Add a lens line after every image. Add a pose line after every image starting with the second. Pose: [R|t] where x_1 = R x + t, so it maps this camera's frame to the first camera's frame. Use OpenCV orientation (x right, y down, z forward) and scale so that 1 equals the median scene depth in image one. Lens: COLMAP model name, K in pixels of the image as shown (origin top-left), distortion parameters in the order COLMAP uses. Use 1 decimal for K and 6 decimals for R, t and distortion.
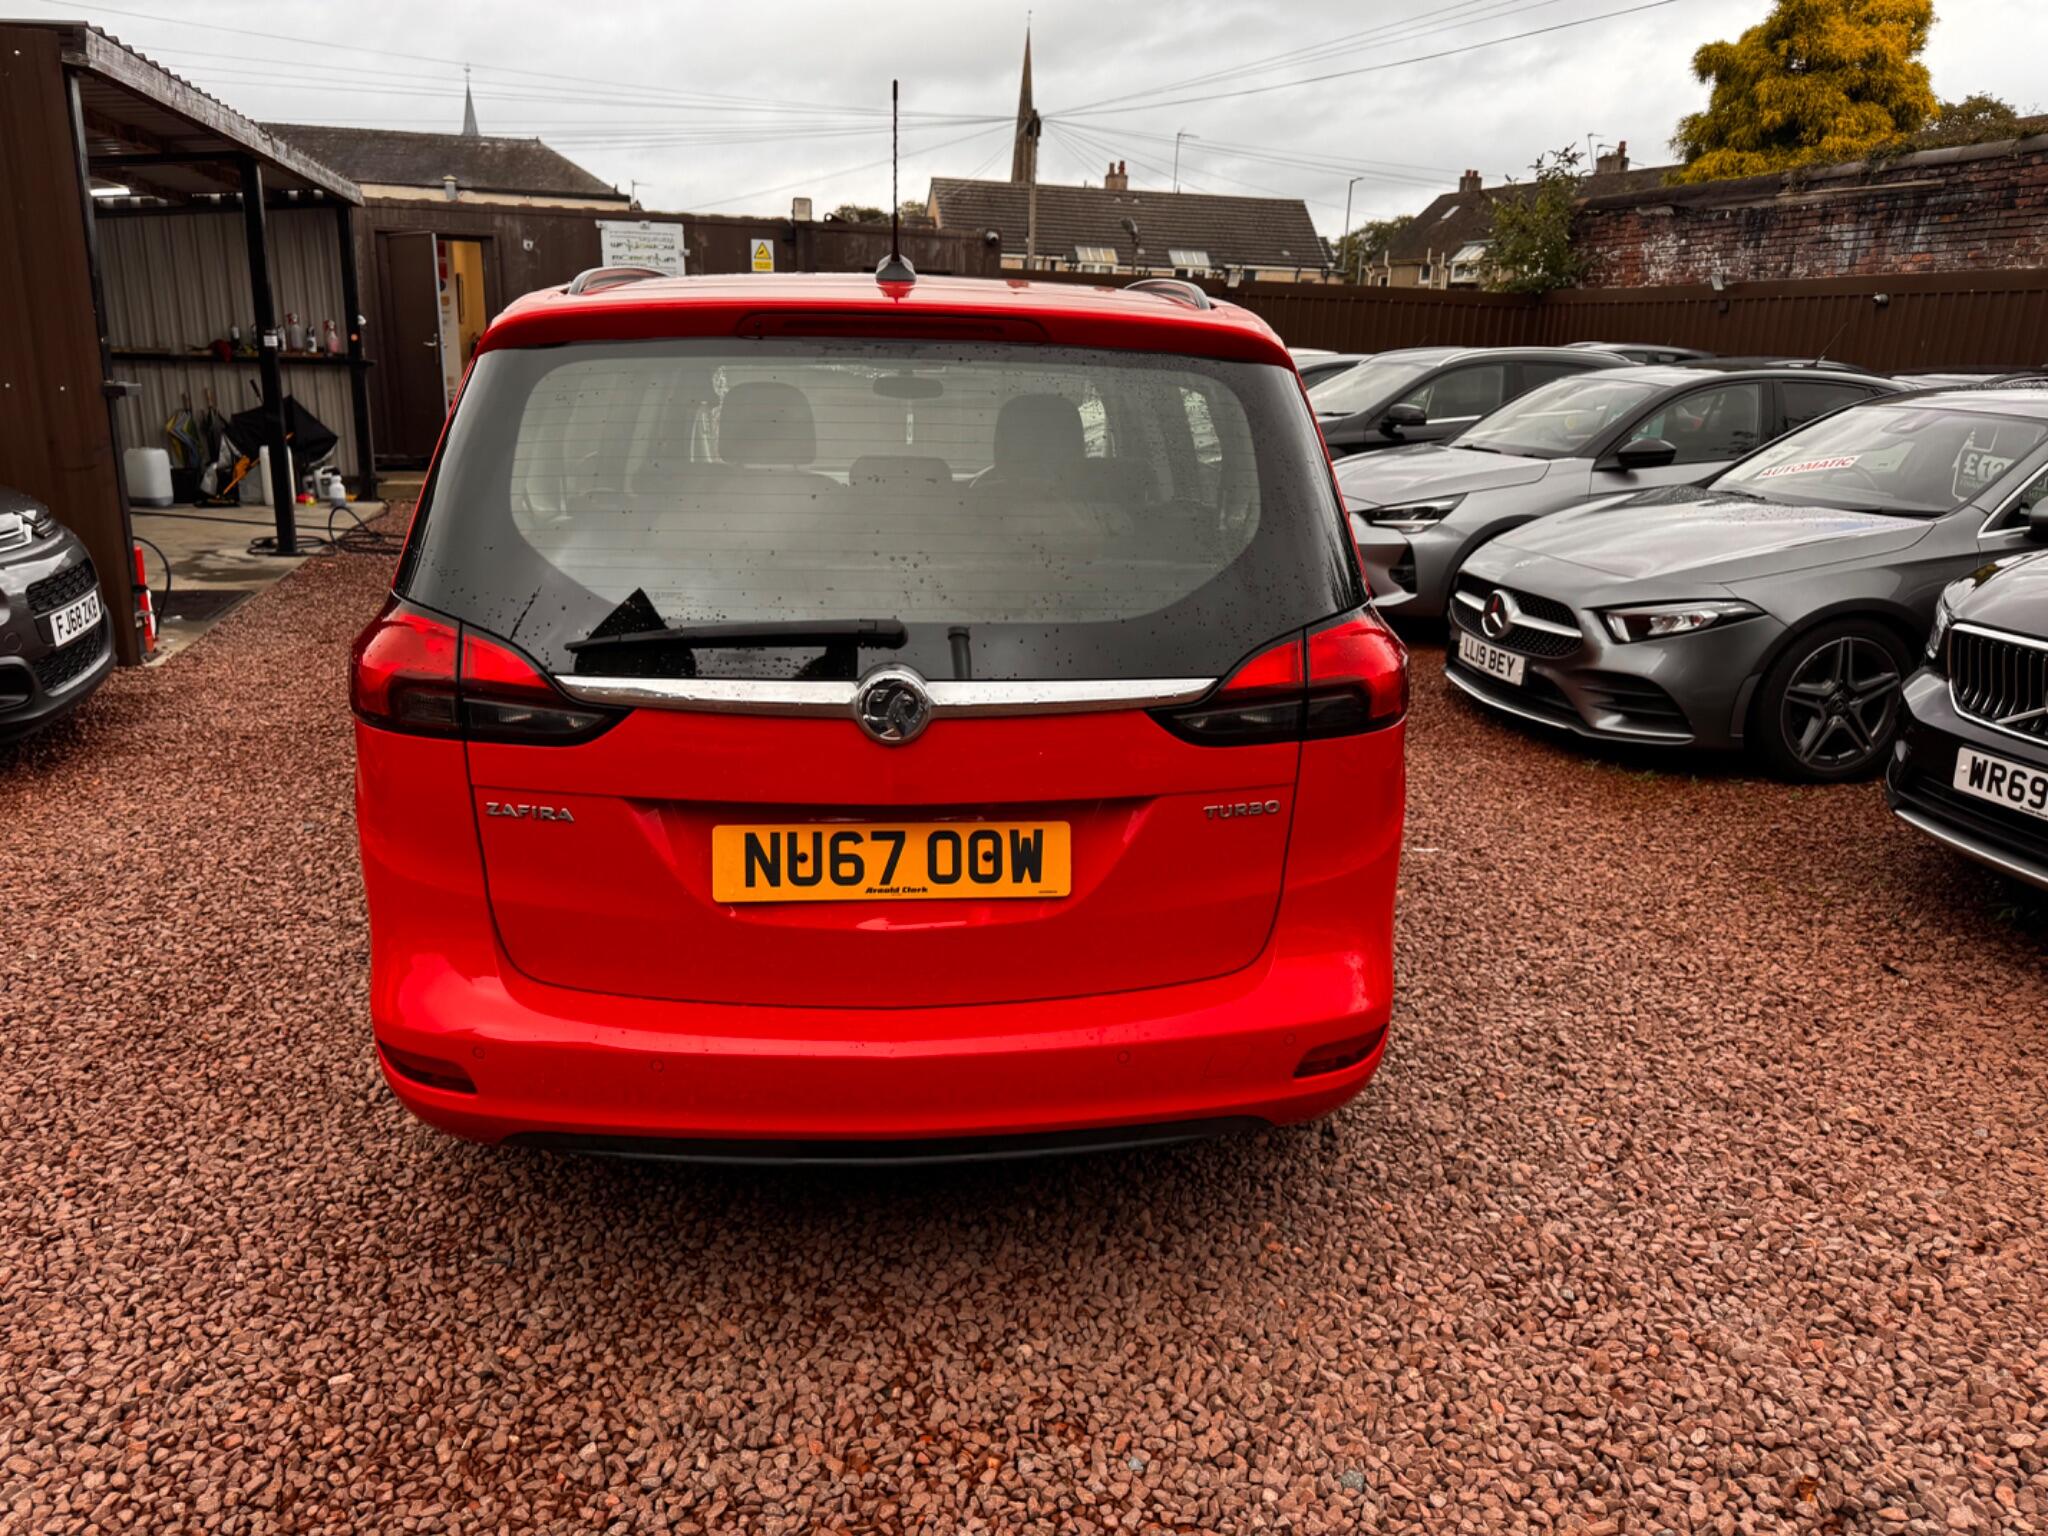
lens RADIAL K [[1506.1, 0, 1026.2], [0, 1506.1, 727.7], [0, 0, 1]] dist [0.005582, 0.004952]
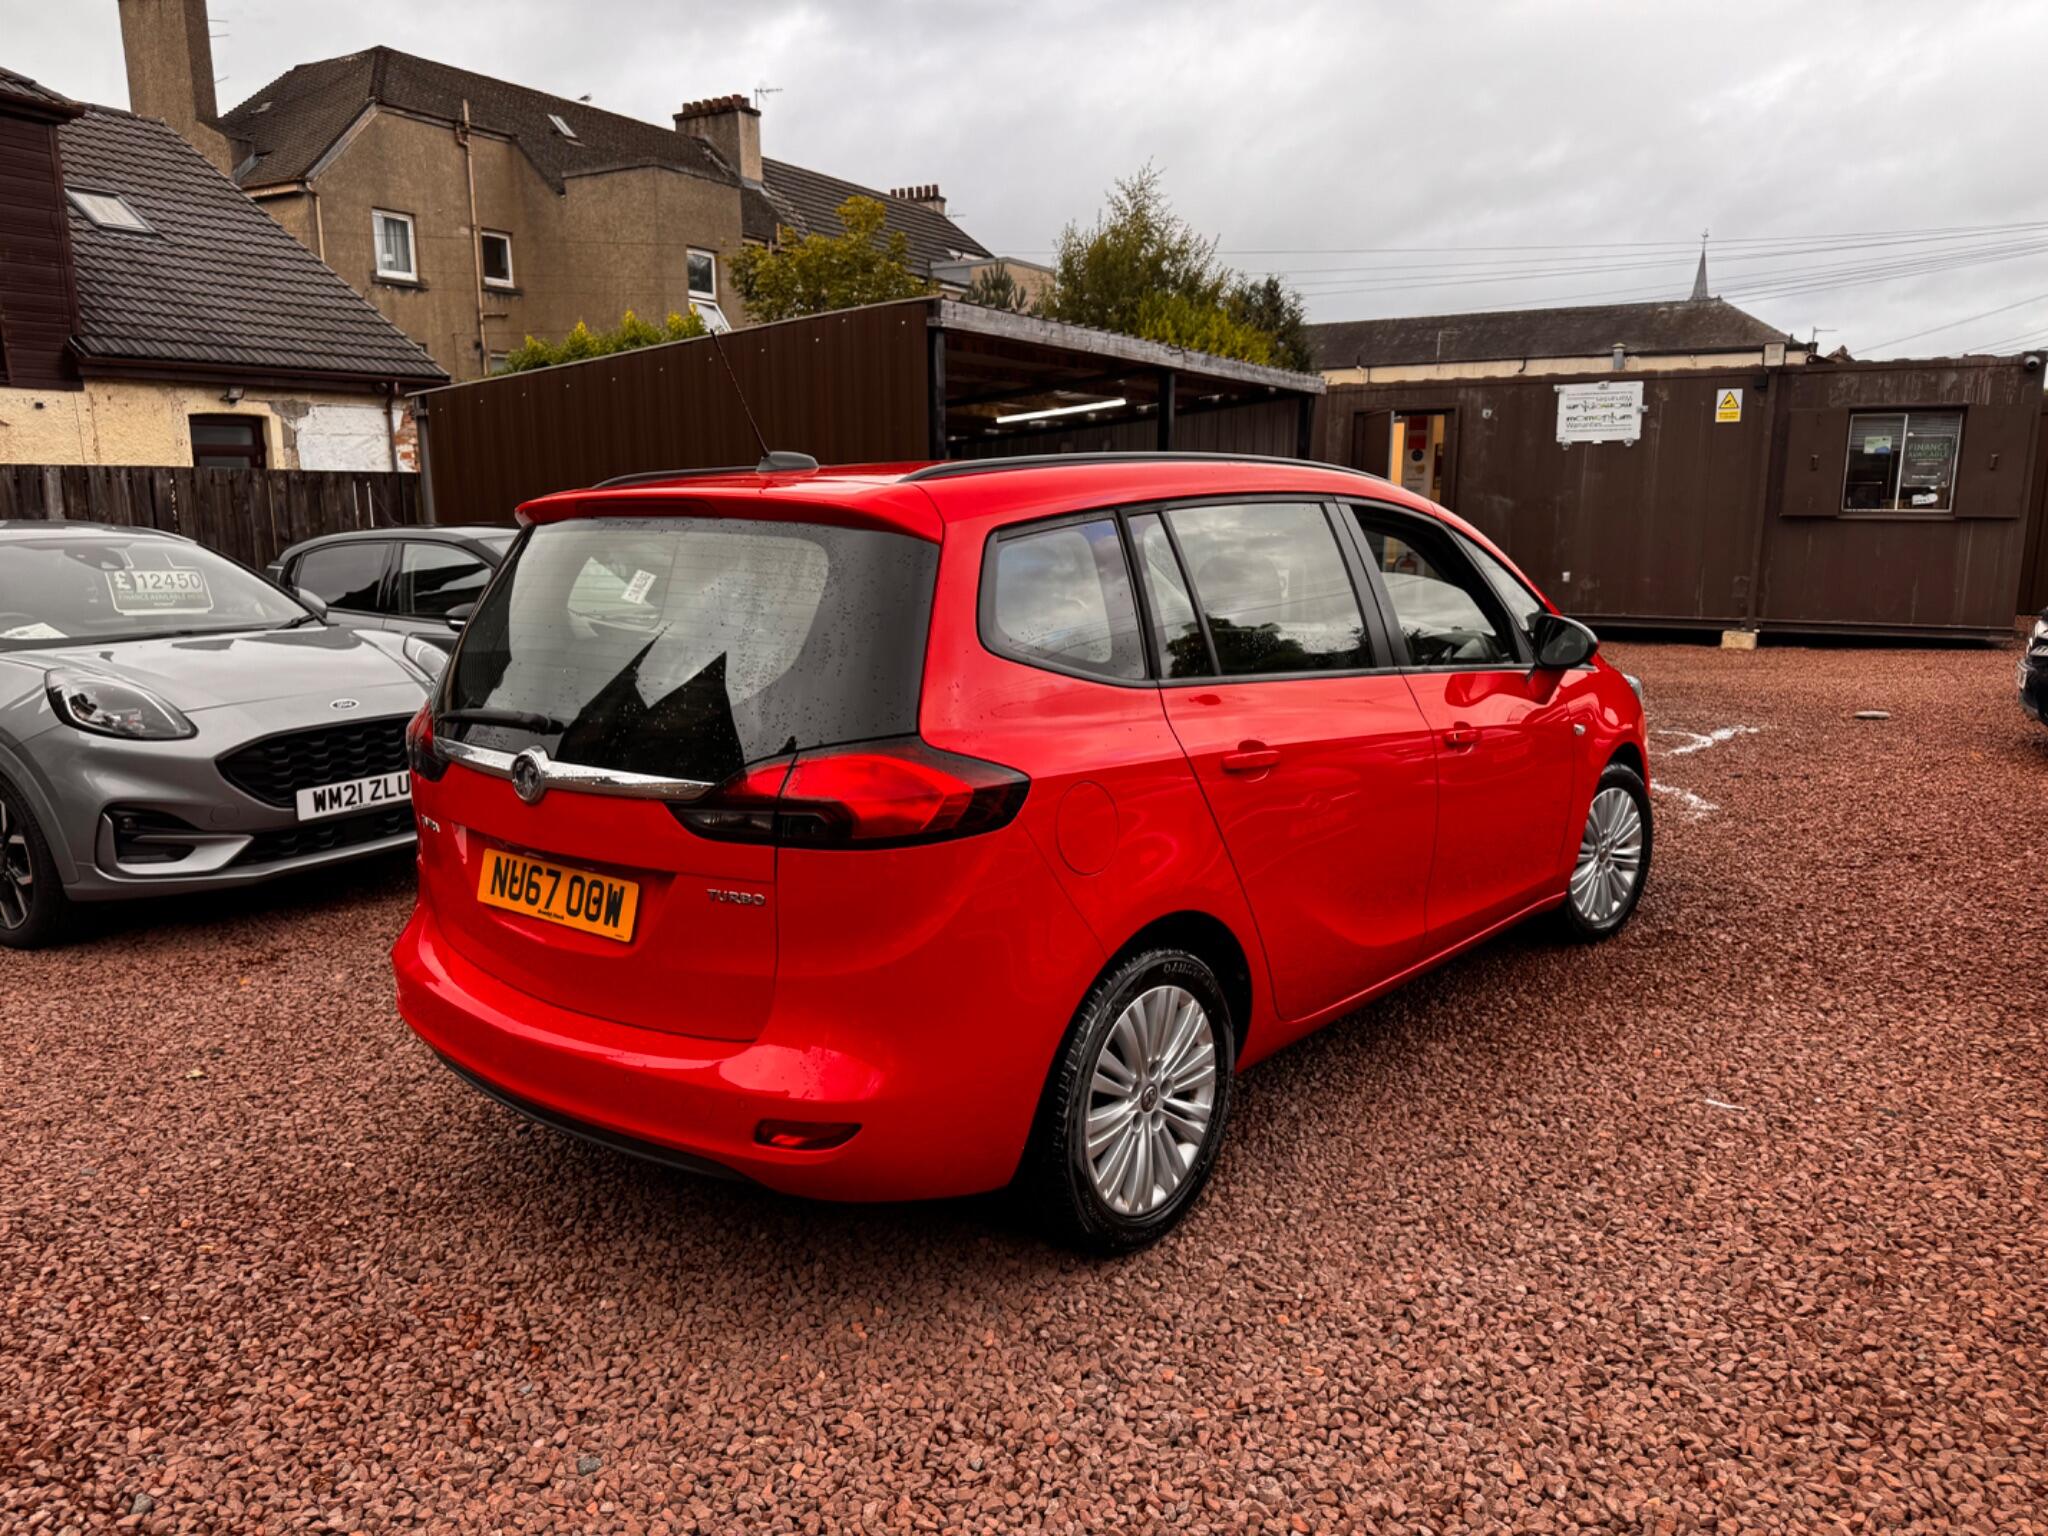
lens RADIAL K [[1495.9, 0, 1030.3], [0, 1495.9, 769.9], [0, 0, 1]] dist [0.023573, -0.031014]
pose [[0.714803, 0.095598, -0.692761, 0.218440], [-0.146444, 0.989111, -0.014612, -0.012236], [0.683821, 0.111895, 0.721019, 0.058770]]
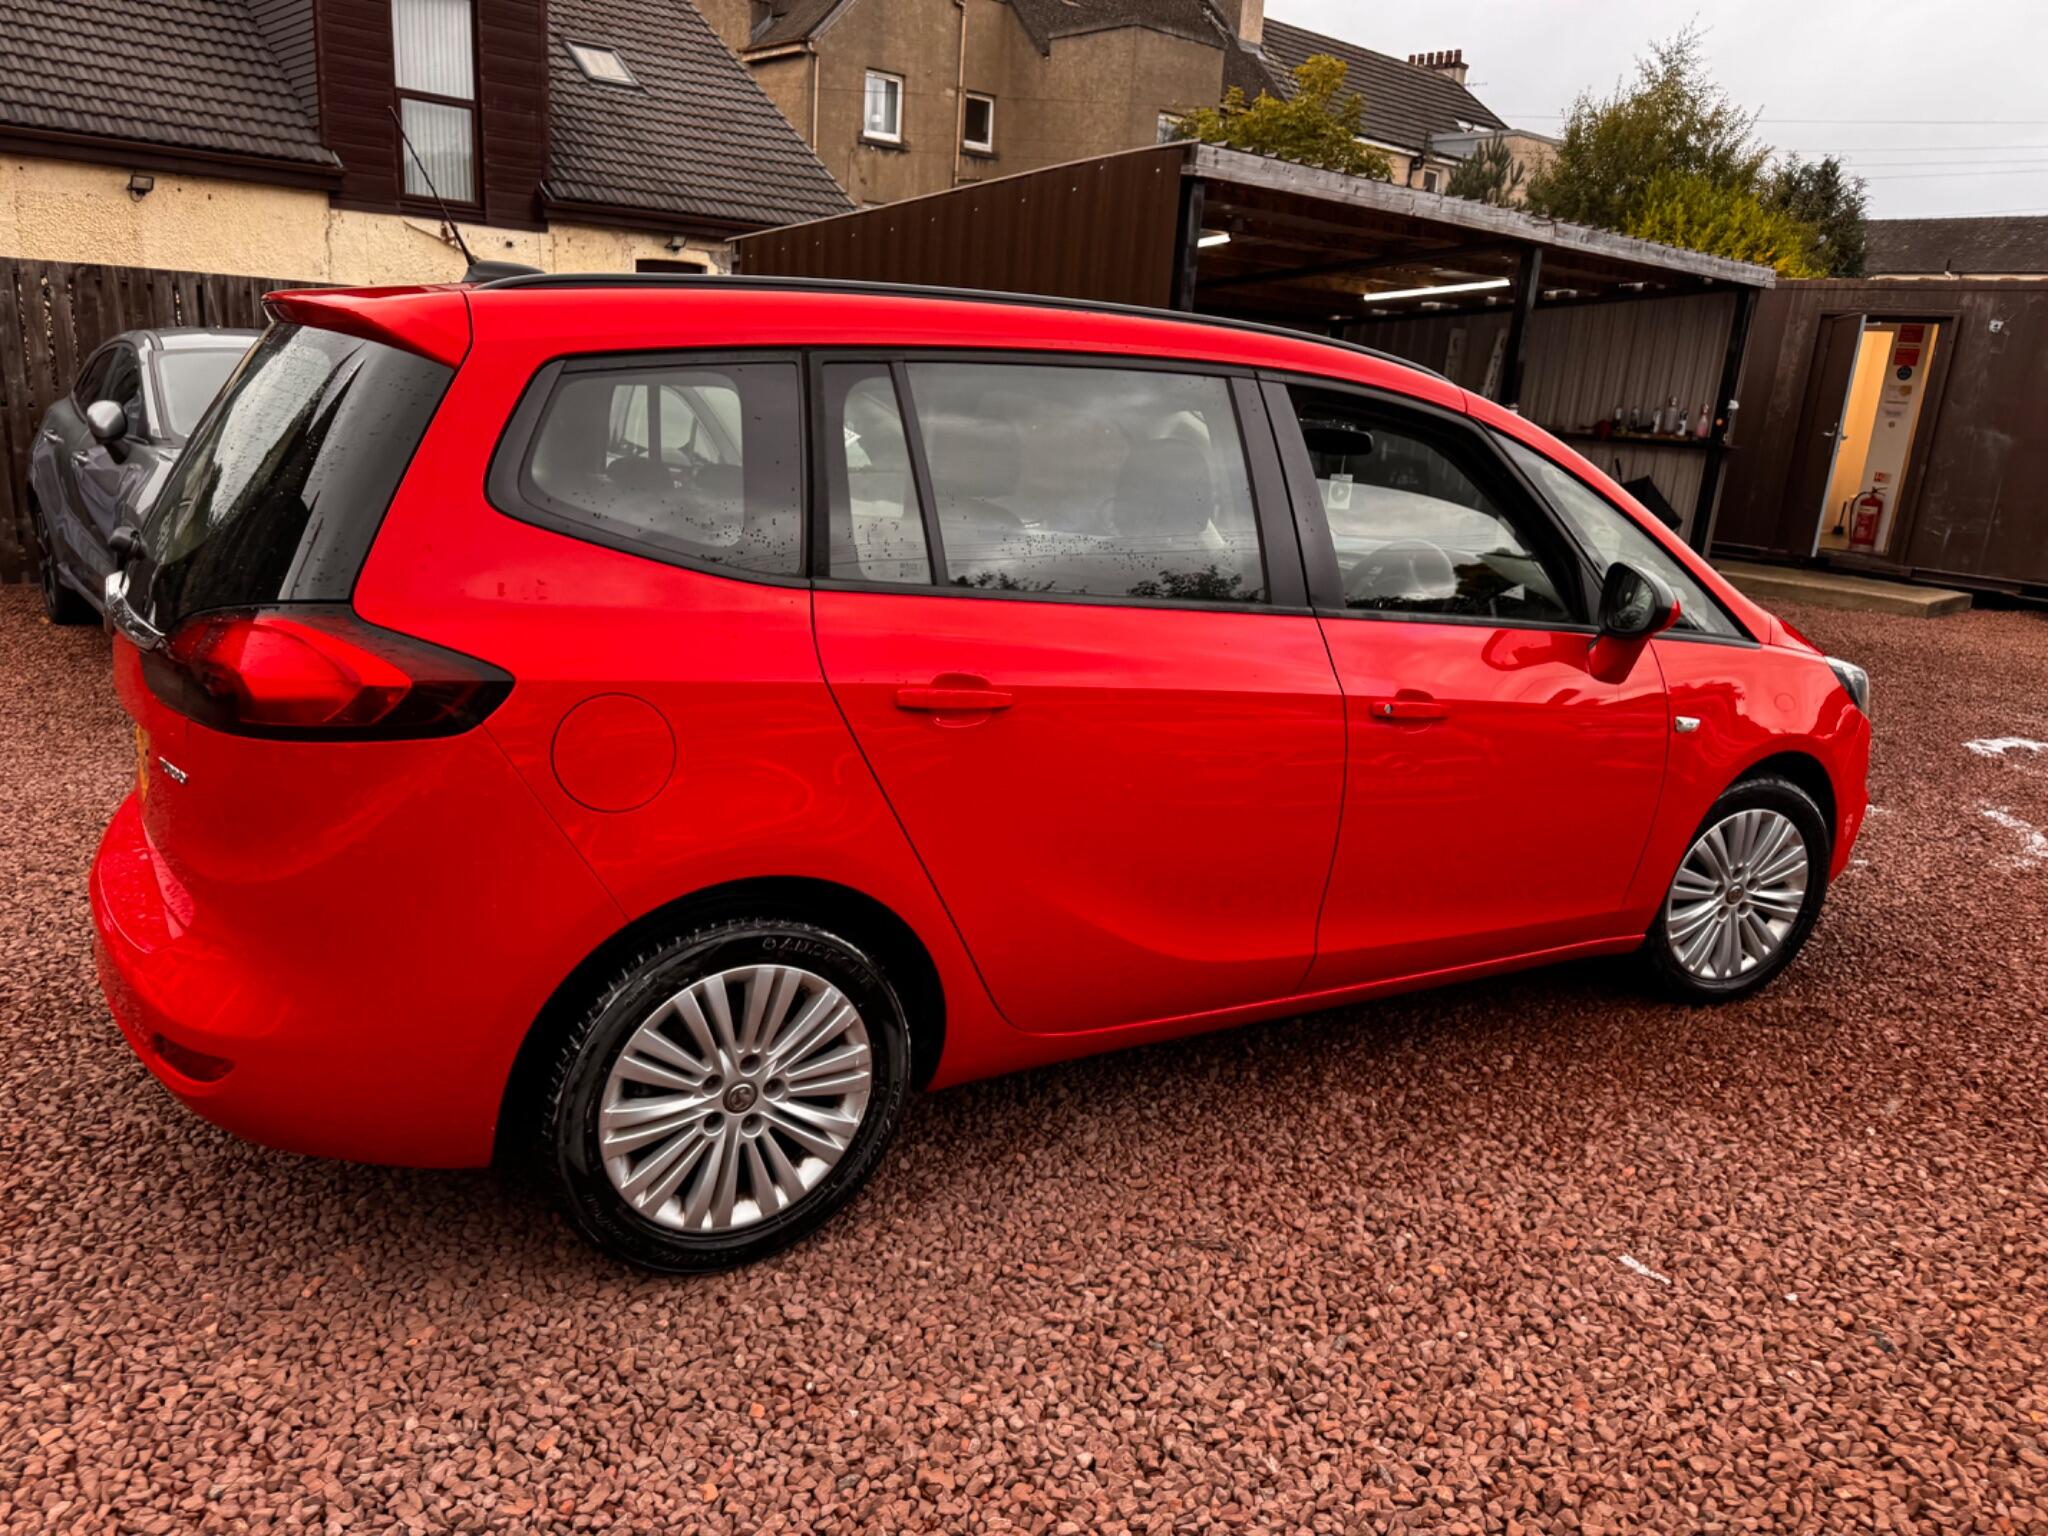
lens RADIAL K [[1488.4, 0, 1032.8], [0, 1488.4, 775.2], [0, 0, 1]] dist [0.013564, -0.018342]
pose [[0.438023, 0.237013, -0.867157, 0.247972], [-0.267778, 0.955230, 0.125824, -0.043978], [0.858156, 0.177091, 0.481879, 0.198429]]
